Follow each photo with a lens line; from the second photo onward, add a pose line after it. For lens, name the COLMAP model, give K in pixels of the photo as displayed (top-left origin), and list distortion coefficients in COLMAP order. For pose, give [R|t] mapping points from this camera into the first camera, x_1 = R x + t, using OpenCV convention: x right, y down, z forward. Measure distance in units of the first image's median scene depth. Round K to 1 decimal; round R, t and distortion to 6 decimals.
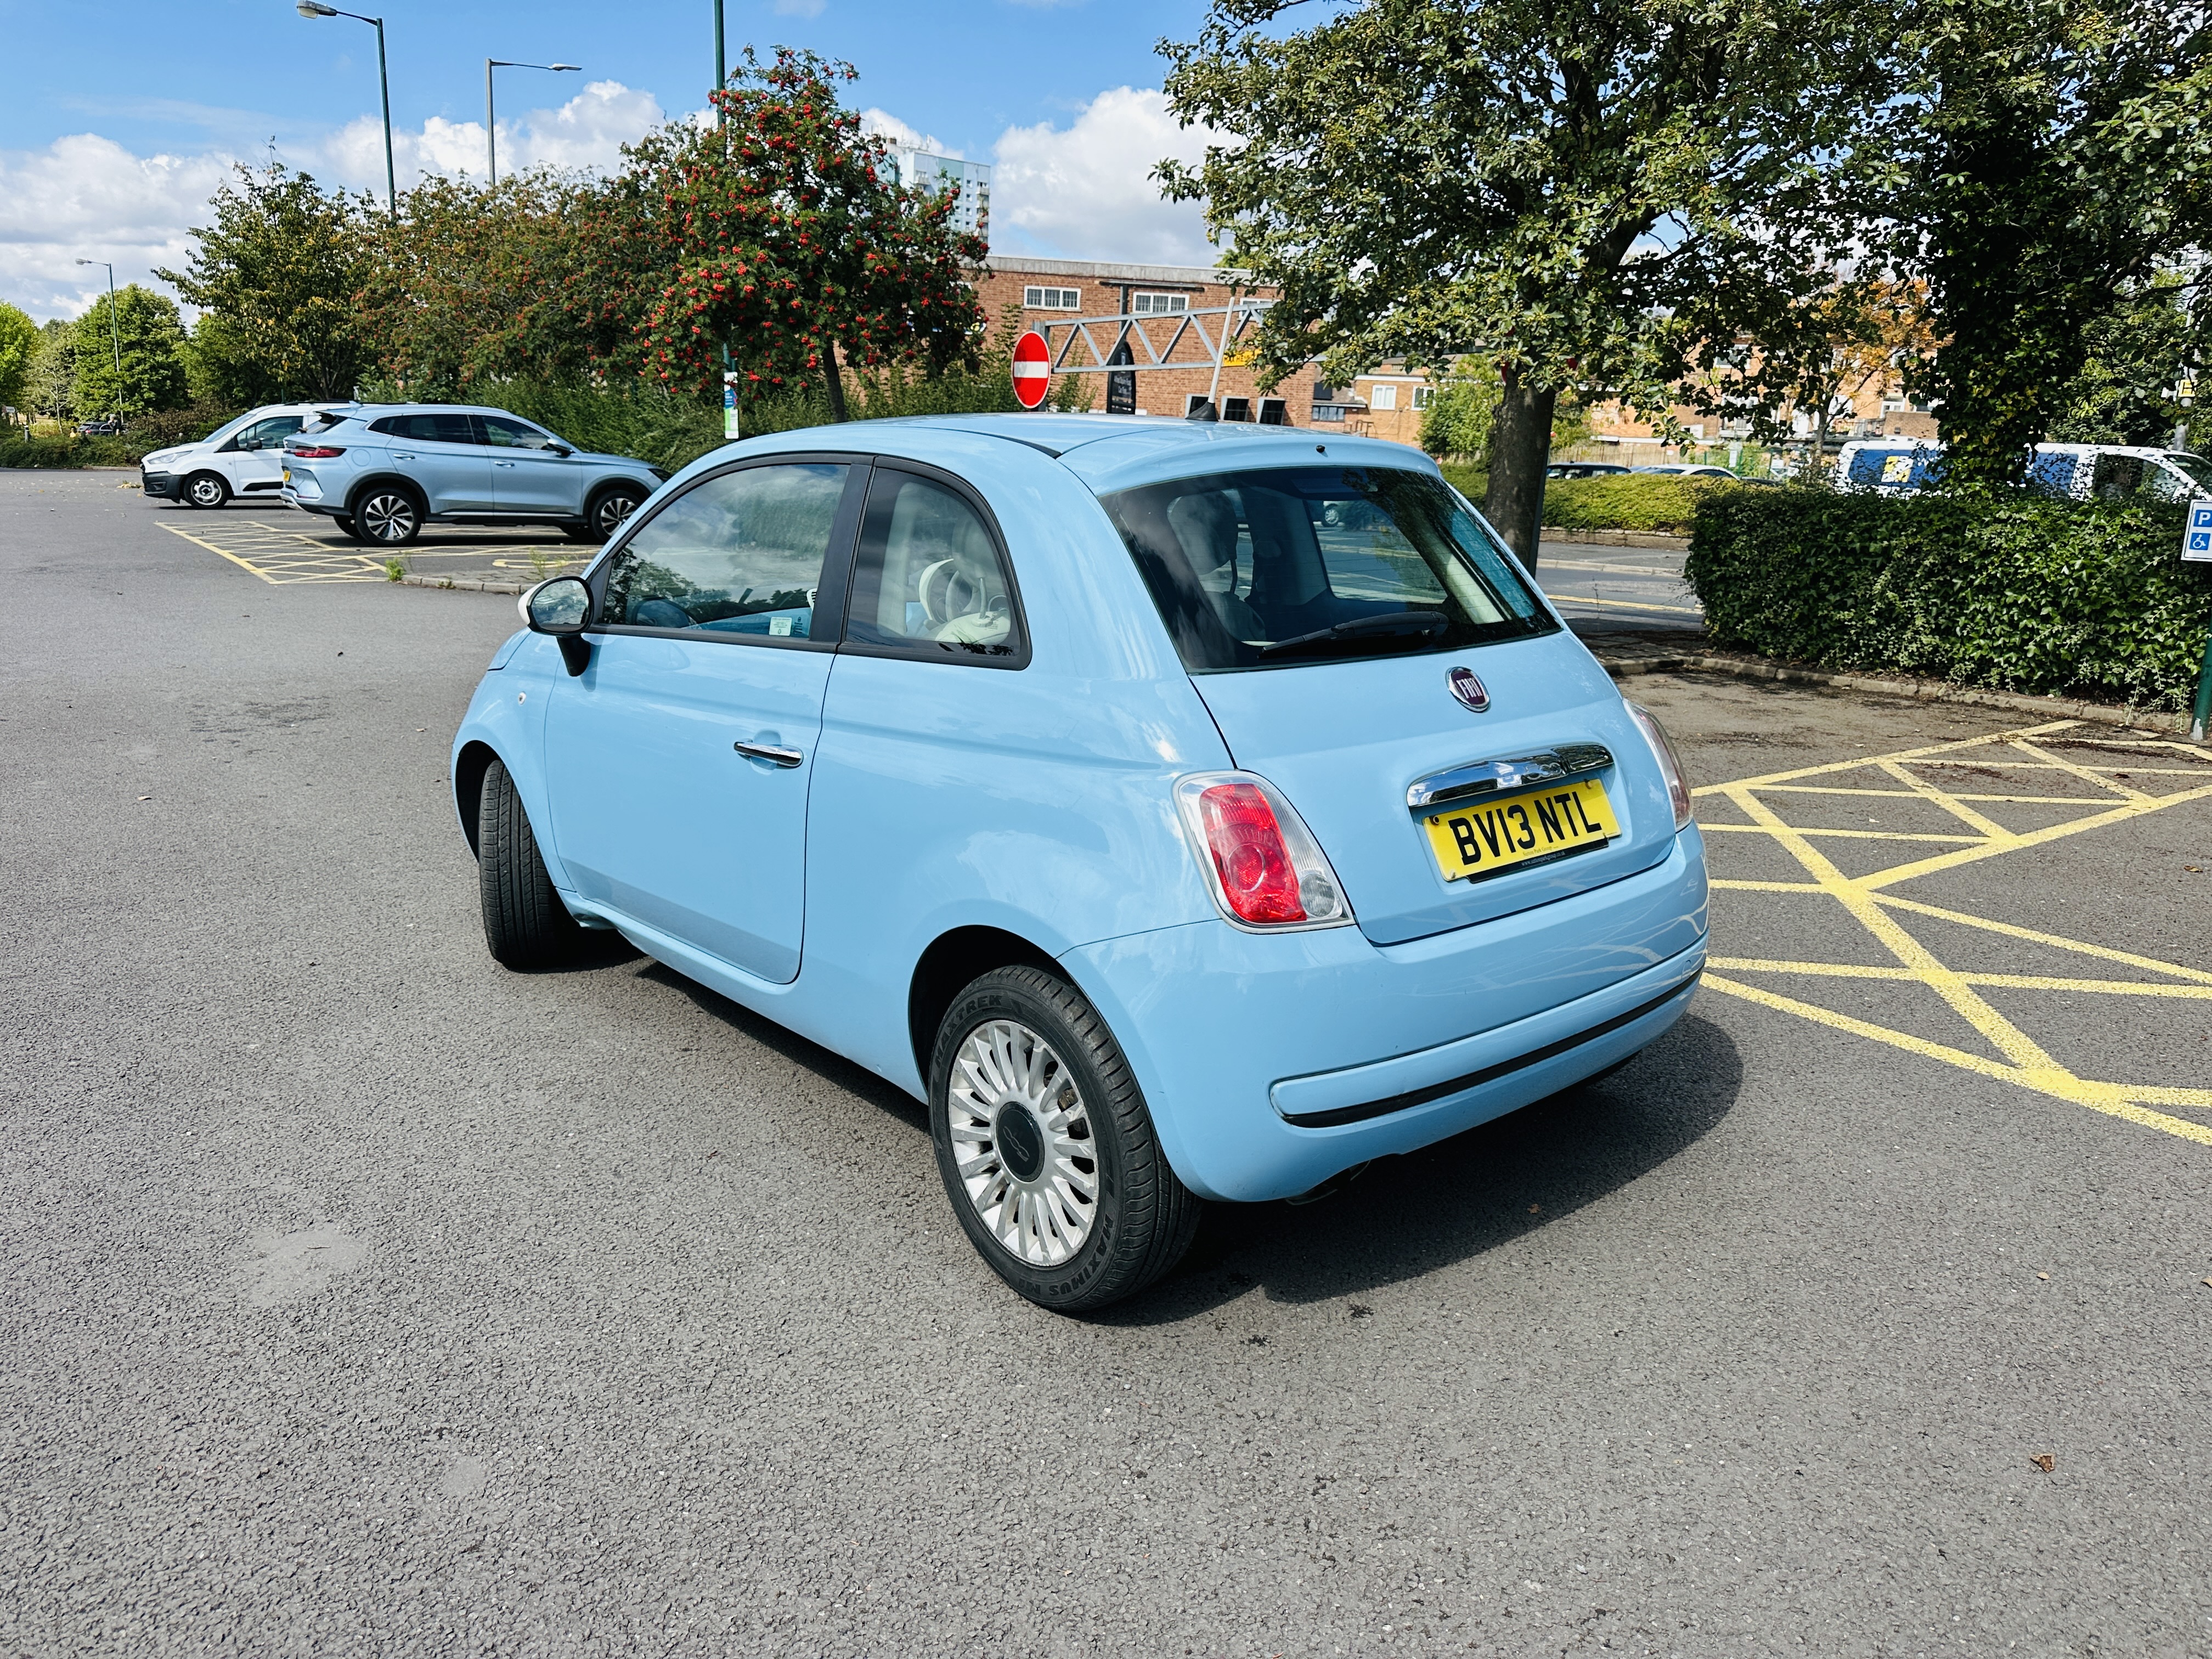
lens RADIAL K [[1539.8, 0, 1099.8], [0, 1539.8, 836.3], [0, 0, 1]] dist [0.056890, -0.078789]
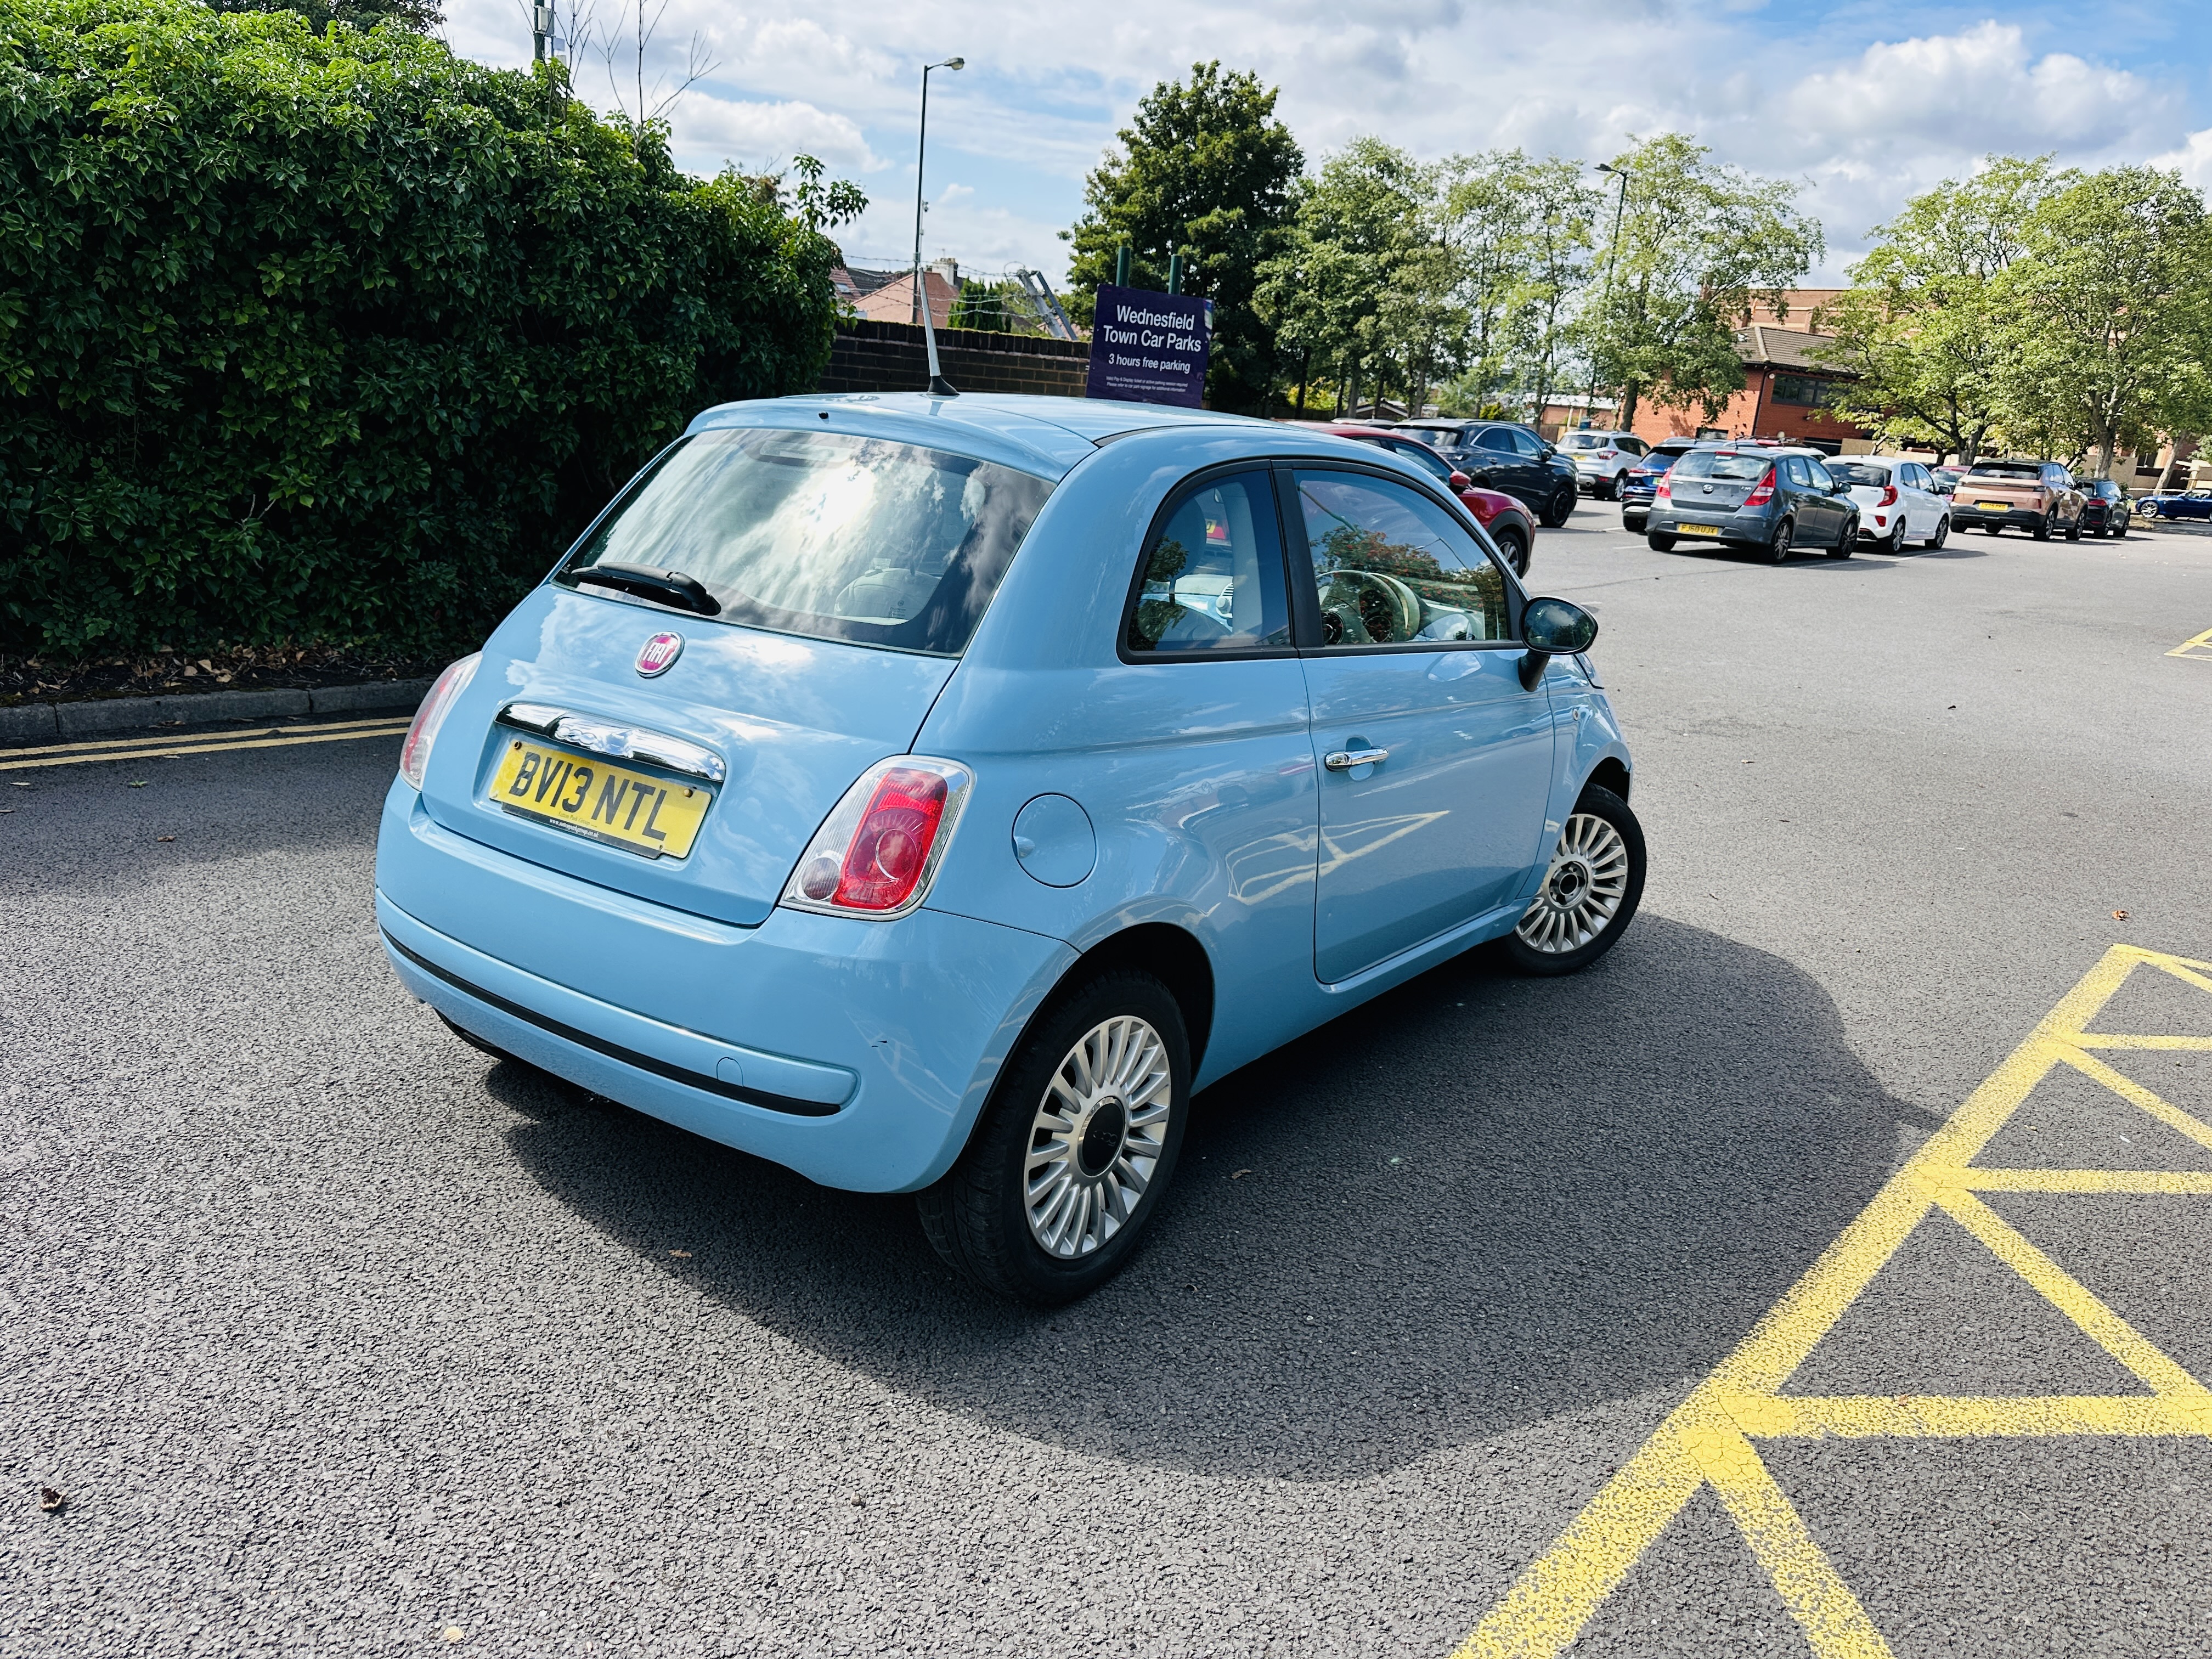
lens RADIAL K [[1556.0, 0, 1126.3], [0, 1556.0, 831.2], [0, 0, 1]] dist [0.047558, -0.068788]
pose [[0.231668, 0.246339, -0.941088, 0.251636], [-0.293376, 0.940057, 0.173848, -0.049729], [0.927502, 0.235818, 0.290051, 0.203653]]
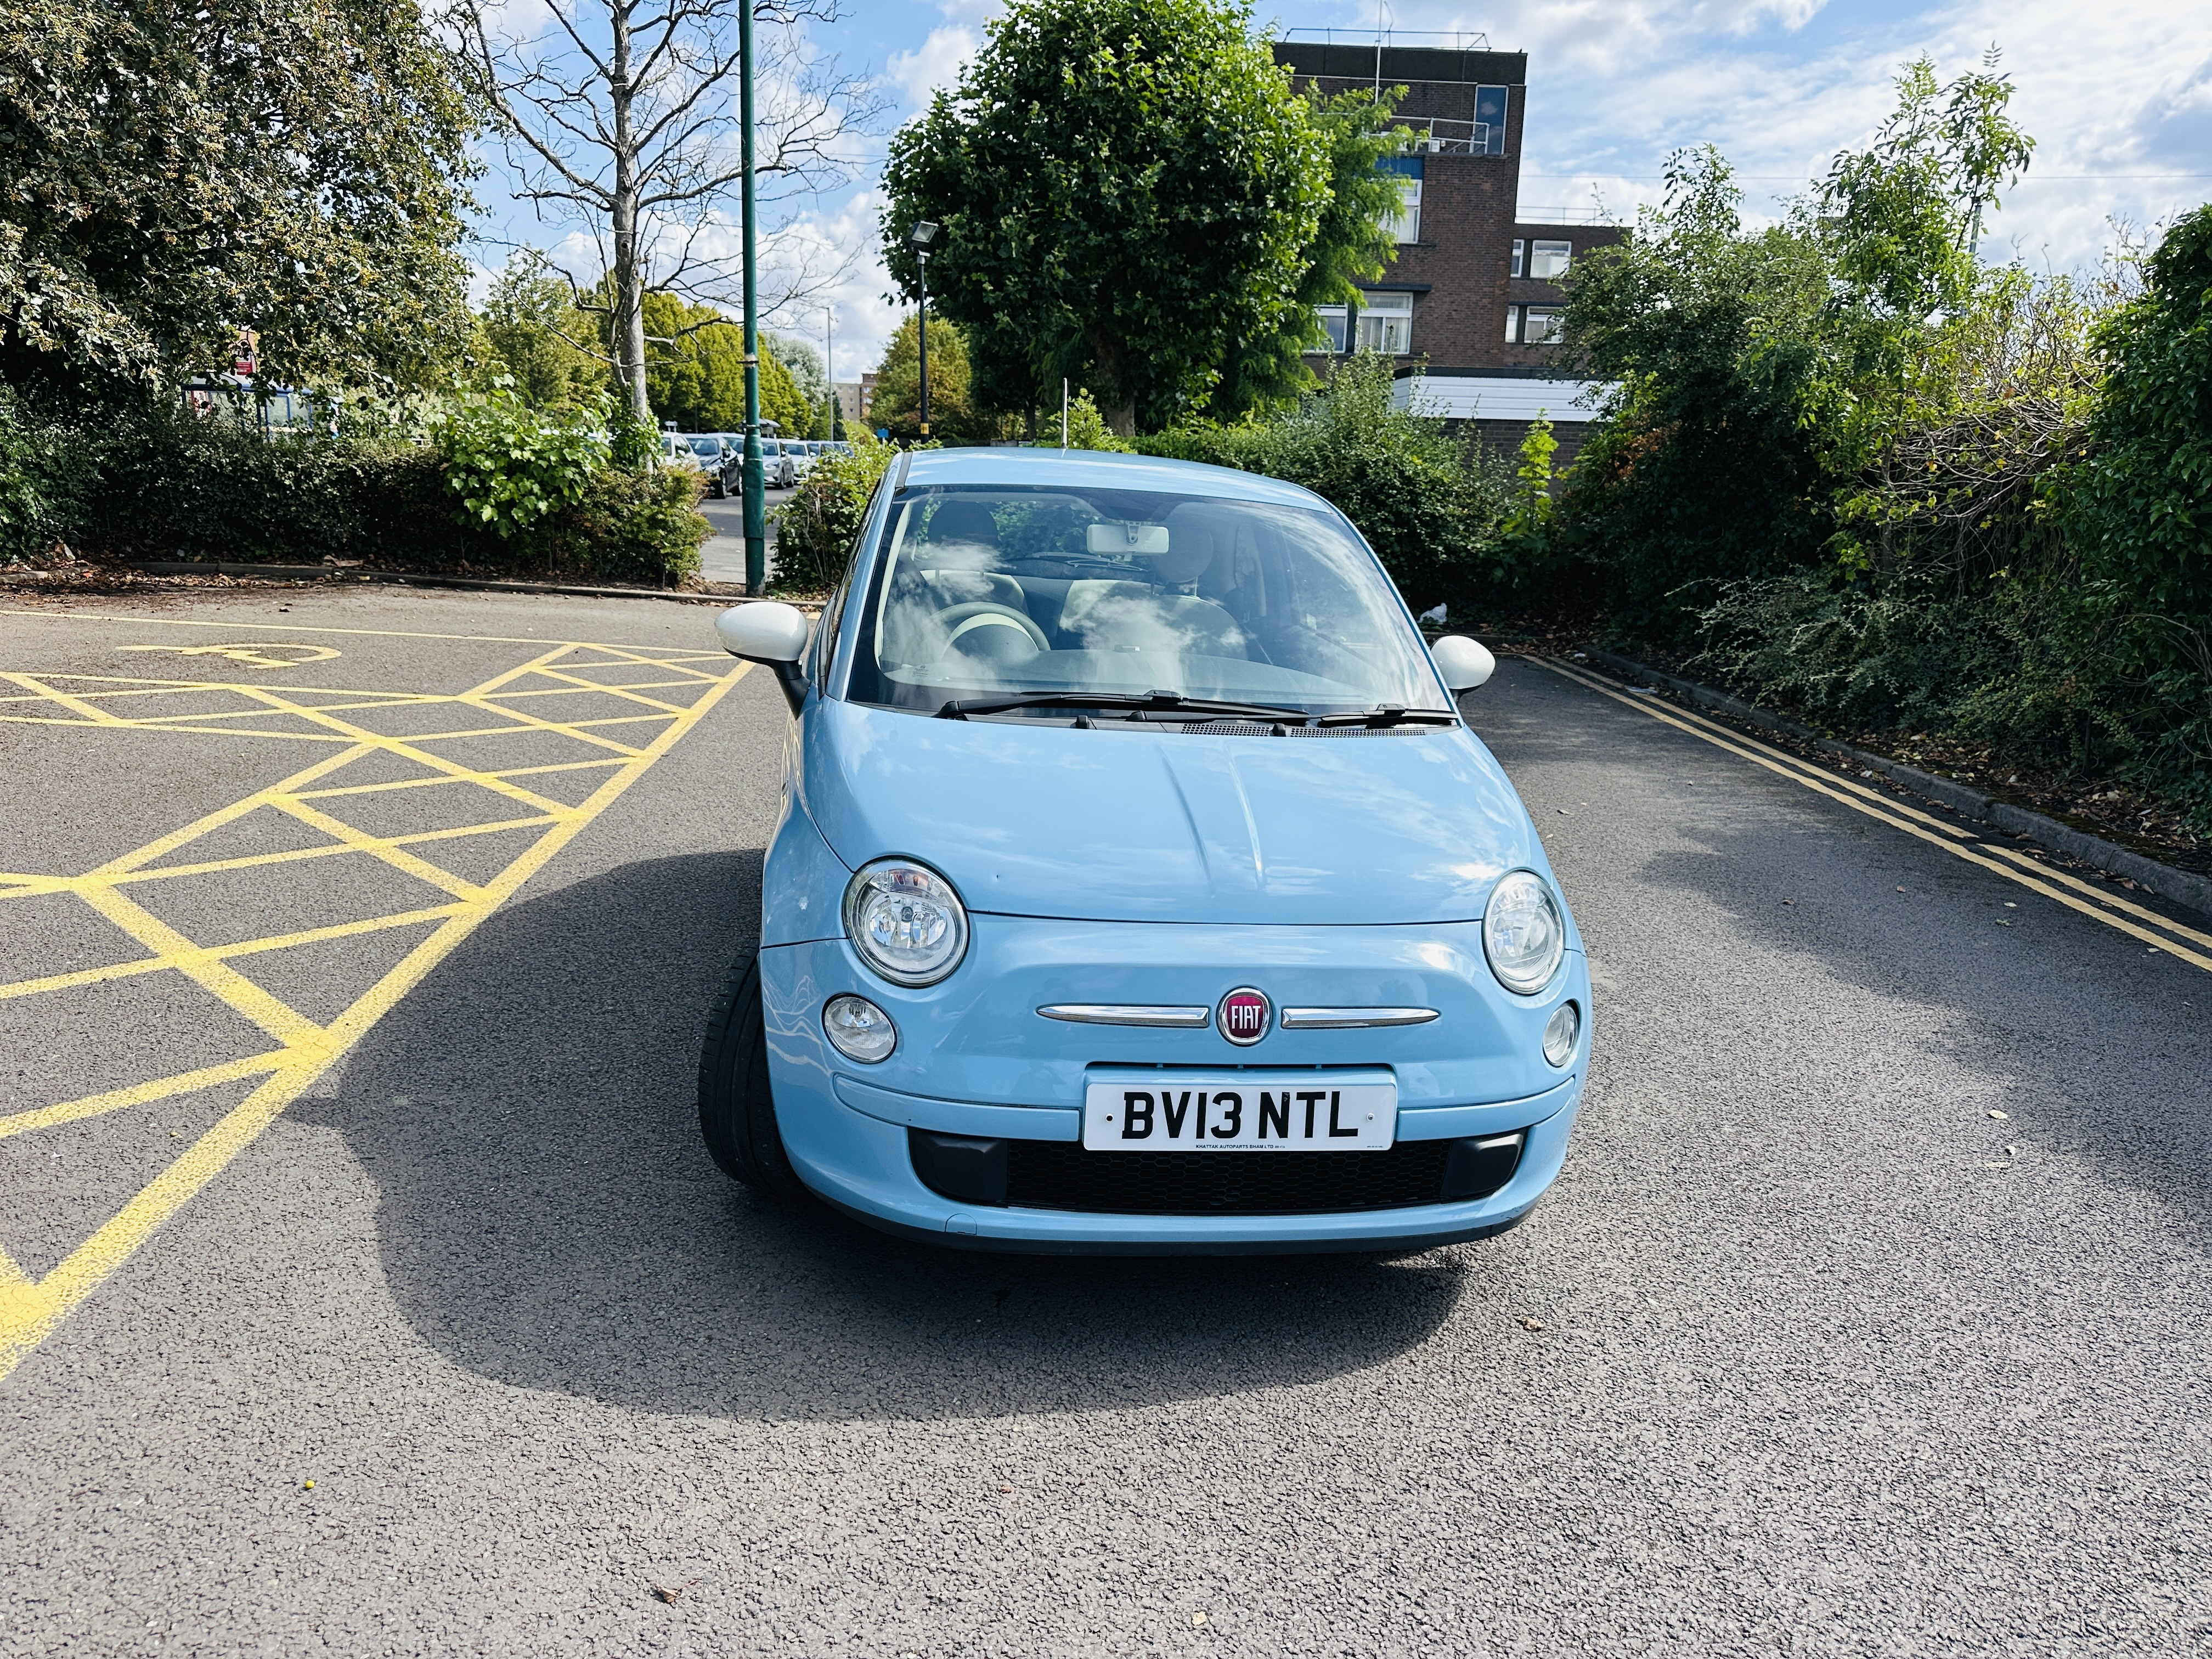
lens RADIAL K [[1556.0, 0, 1126.3], [0, 1556.0, 831.2], [0, 0, 1]] dist [0.047558, -0.068788]
pose [[-0.846415, -0.185870, 0.499033, -0.187746], [0.053393, 0.902766, 0.426806, -0.136084], [-0.529840, 0.387900, -0.754191, 0.525518]]
